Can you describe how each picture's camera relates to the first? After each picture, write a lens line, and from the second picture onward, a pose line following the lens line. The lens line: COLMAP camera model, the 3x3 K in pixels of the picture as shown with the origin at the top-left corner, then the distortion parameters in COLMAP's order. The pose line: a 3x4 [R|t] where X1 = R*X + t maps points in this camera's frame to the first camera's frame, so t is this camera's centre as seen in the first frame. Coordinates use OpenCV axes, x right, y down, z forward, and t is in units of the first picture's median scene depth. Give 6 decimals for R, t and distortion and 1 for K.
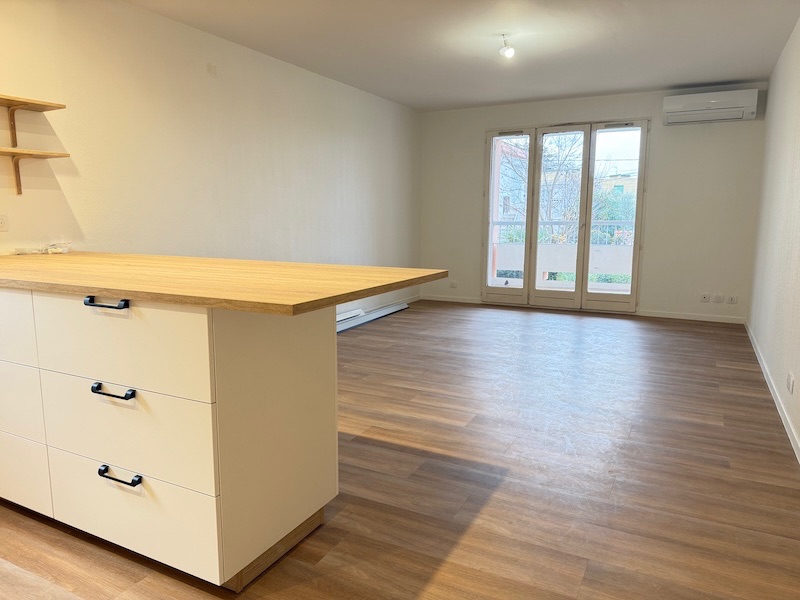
lens RADIAL K [[576.9, 0, 401.4], [0, 576.9, 300.1], [0, 0, 1]] dist [0.033718, -0.024409]
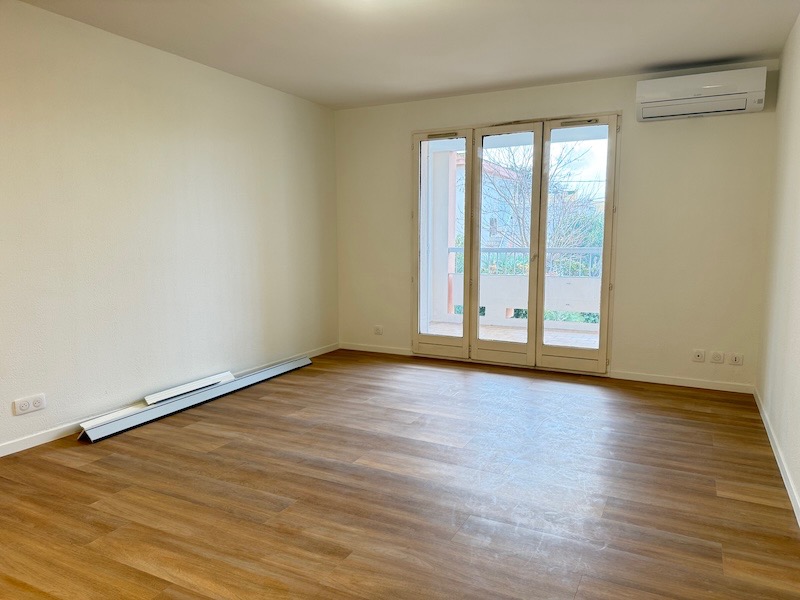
lens RADIAL K [[576.9, 0, 405.3], [0, 576.9, 304.5], [0, 0, 1]] dist [0.033718, -0.024409]
pose [[0.999968, -0.003338, 0.007269, 0.158951], [0.003550, 0.999563, -0.029336, -0.052099], [-0.007167, 0.029361, 0.999543, 0.290067]]
